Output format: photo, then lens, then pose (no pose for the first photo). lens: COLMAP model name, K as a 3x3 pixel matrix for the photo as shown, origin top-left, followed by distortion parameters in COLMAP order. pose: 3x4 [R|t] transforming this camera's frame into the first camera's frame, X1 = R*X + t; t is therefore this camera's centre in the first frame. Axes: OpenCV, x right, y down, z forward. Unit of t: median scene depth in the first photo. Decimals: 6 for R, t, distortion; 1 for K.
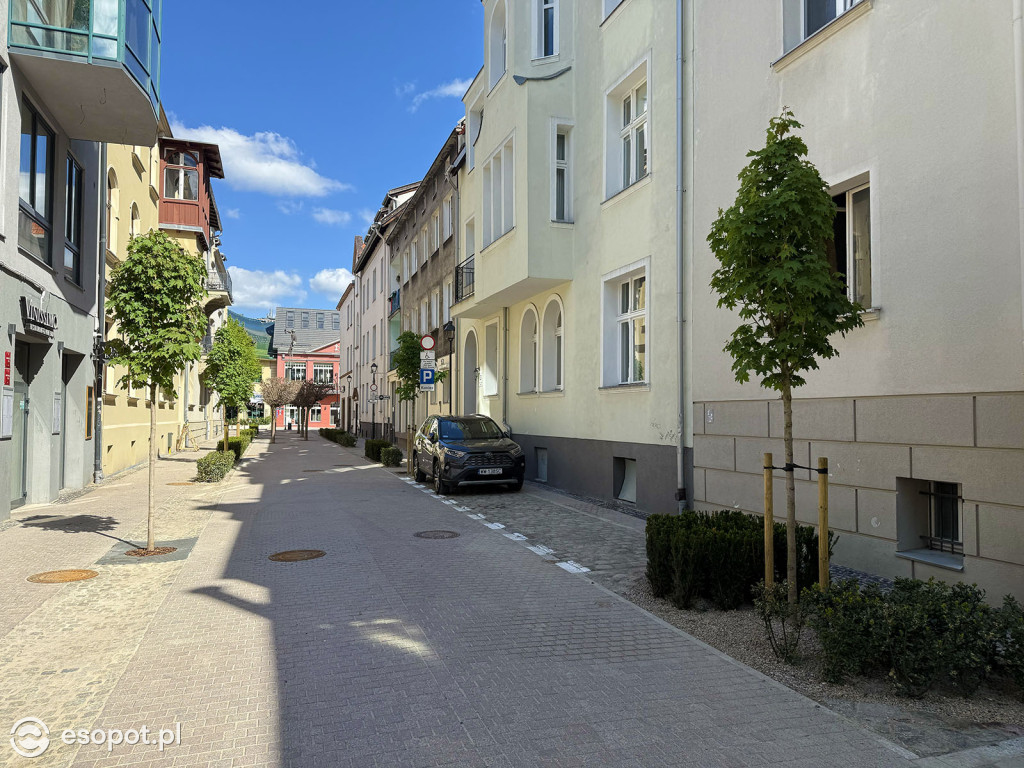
lens RADIAL K [[726.3, 0, 511.4], [0, 726.3, 387.7], [0, 0, 1]] dist [0.099477, -0.109074]
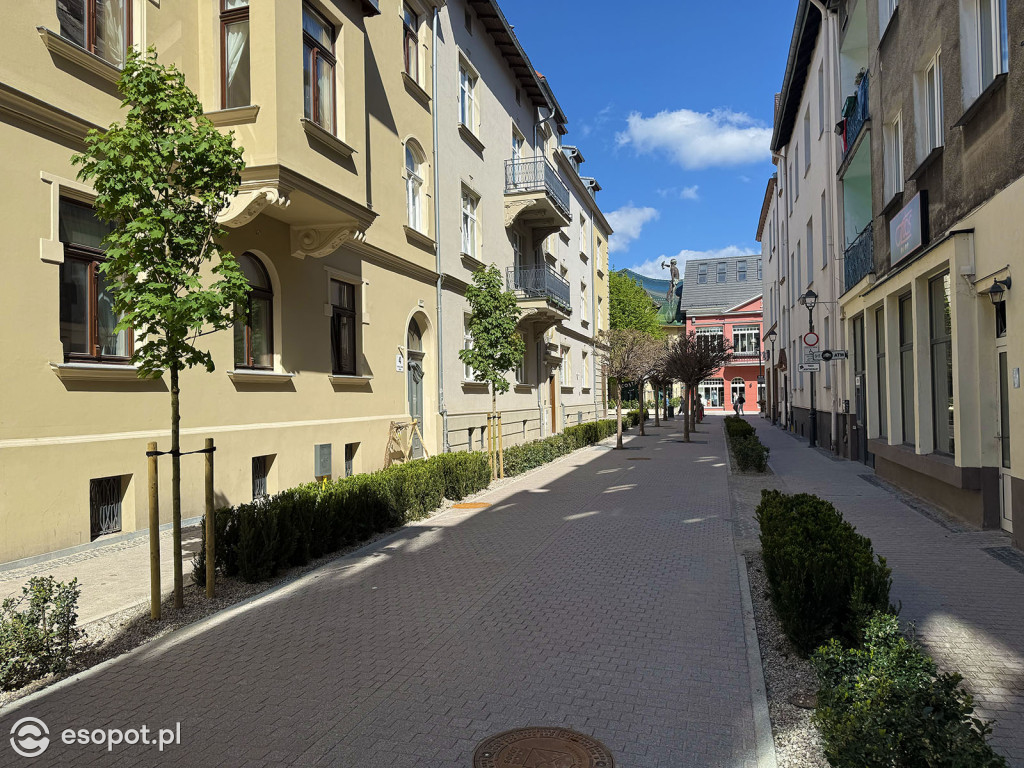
lens RADIAL K [[726.3, 0, 511.4], [0, 726.3, 387.7], [0, 0, 1]] dist [0.099477, -0.109074]
pose [[0.831064, -0.027189, -0.555512, -0.211369], [0.043153, 0.998946, 0.015666, 0.042034], [0.554500, -0.036991, 0.831361, 1.225037]]
